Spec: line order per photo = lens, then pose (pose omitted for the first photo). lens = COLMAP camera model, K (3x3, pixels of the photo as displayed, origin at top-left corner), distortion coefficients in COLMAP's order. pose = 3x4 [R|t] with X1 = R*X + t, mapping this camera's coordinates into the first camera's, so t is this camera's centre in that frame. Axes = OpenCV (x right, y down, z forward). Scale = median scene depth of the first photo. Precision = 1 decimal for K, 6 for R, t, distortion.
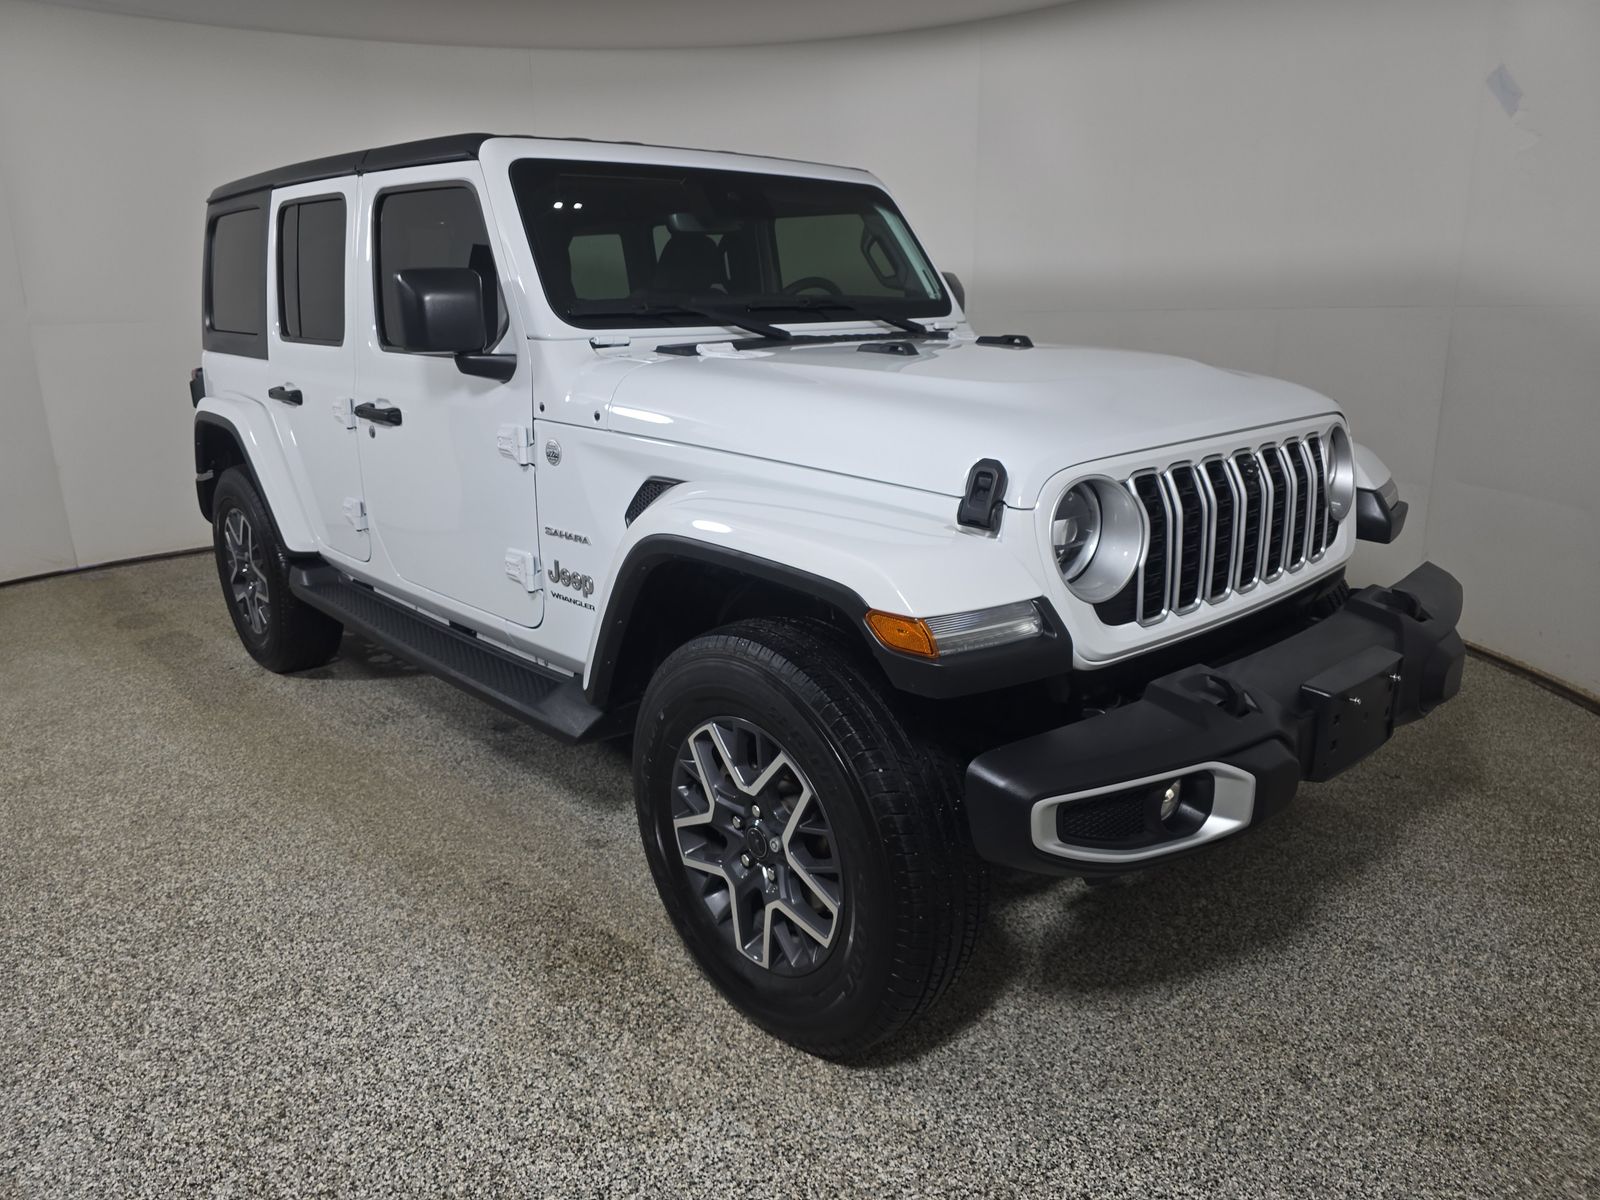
lens RADIAL K [[1146.6, 0, 863.8], [0, 1146.6, 599.6], [0, 0, 1]] dist [0.001071, -0.006208]
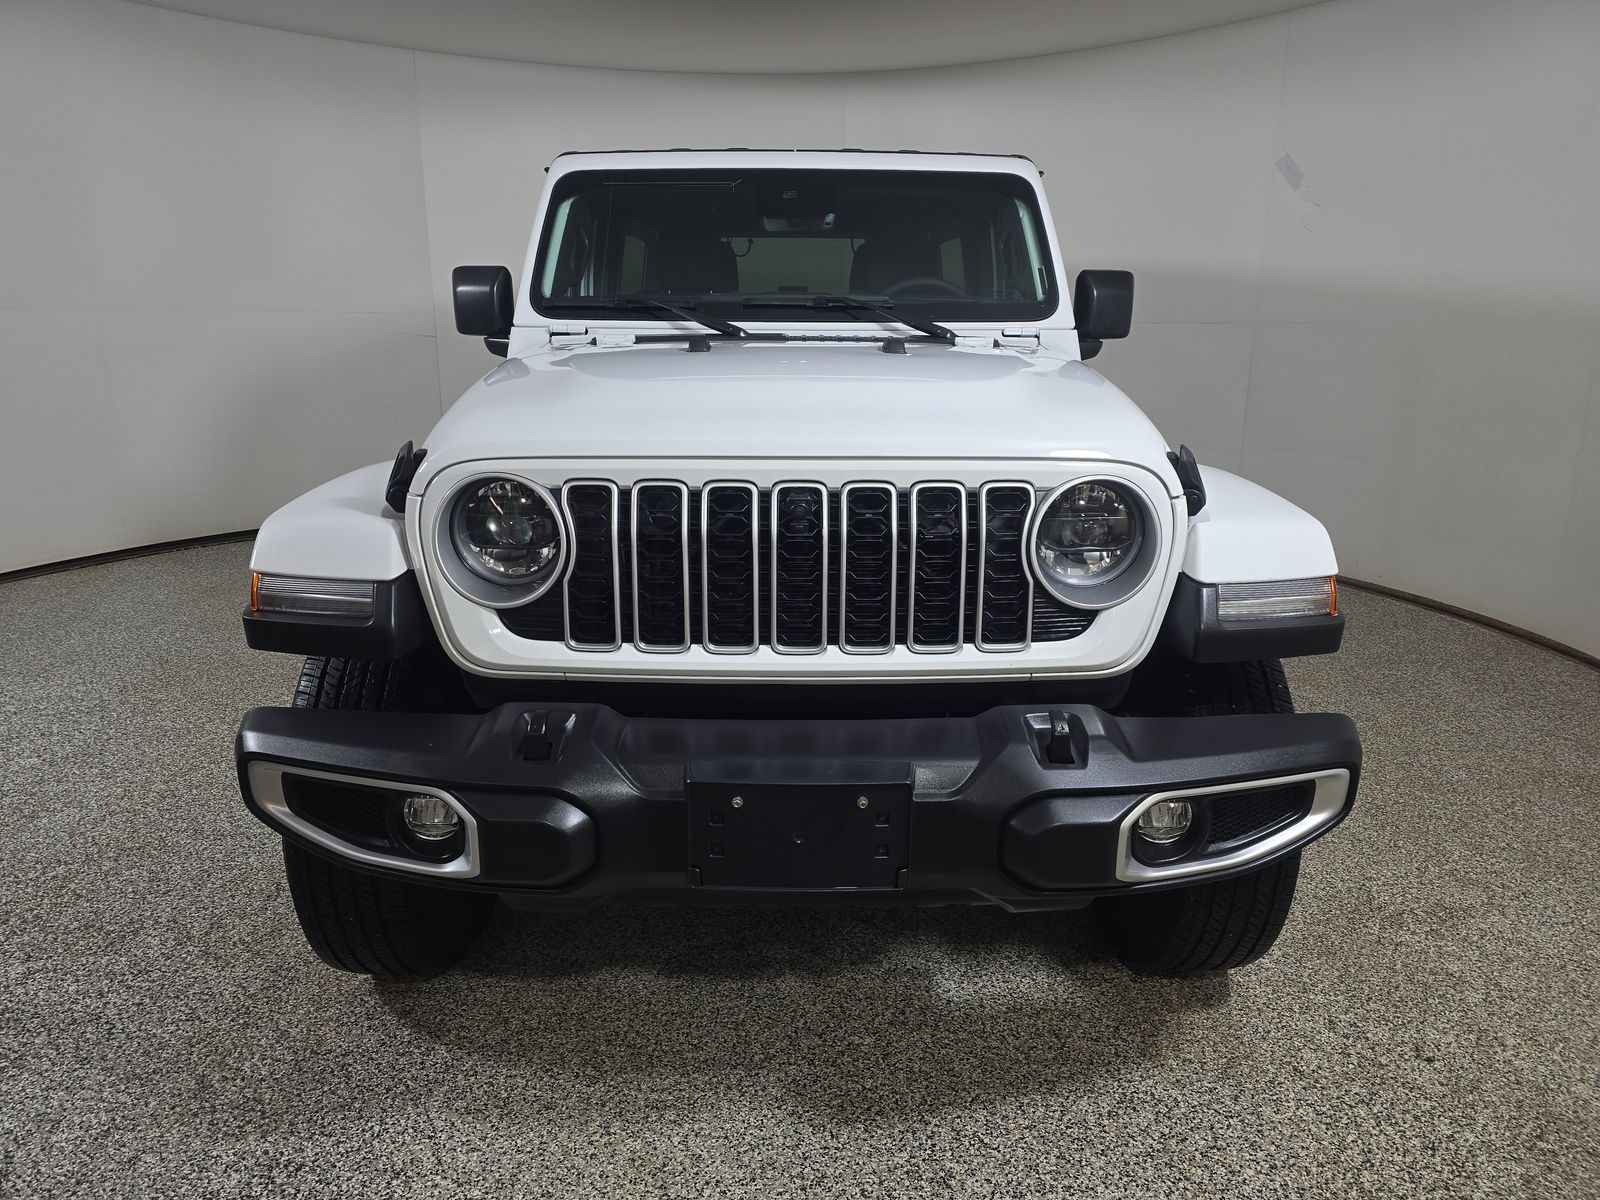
lens RADIAL K [[1178.9, 0, 777.7], [0, 1178.9, 547.3], [0, 0, 1]] dist [0.000711, -0.000412]
pose [[0.717530, 0.161677, -0.677503, 0.756642], [-0.194676, 0.980474, 0.027800, -0.087956], [0.668769, 0.111946, 0.734994, 0.306650]]
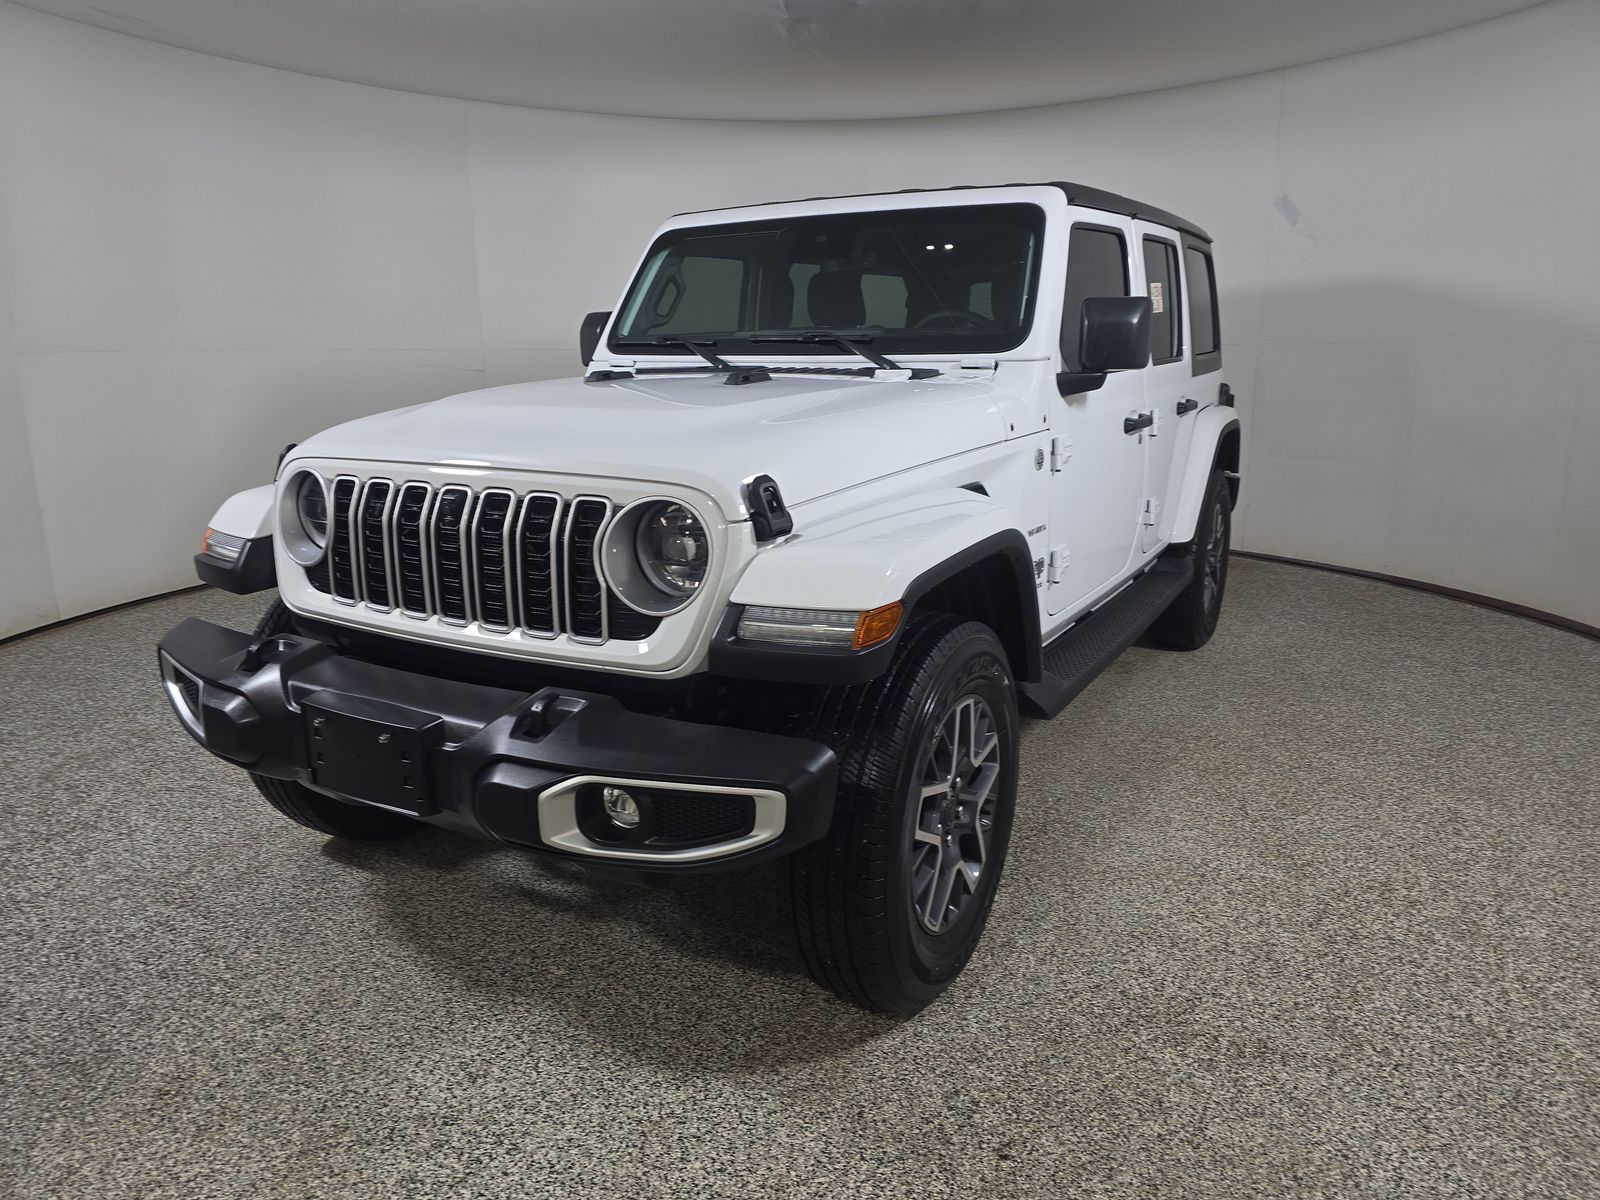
lens RADIAL K [[1178.9, 0, 777.7], [0, 1178.9, 547.3], [0, 0, 1]] dist [0.000711, -0.000412]
pose [[0.227891, 0.184760, -0.955997, 1.197697], [-0.239027, 0.962403, 0.129018, -0.239642], [0.943892, 0.199107, 0.263485, 0.842501]]
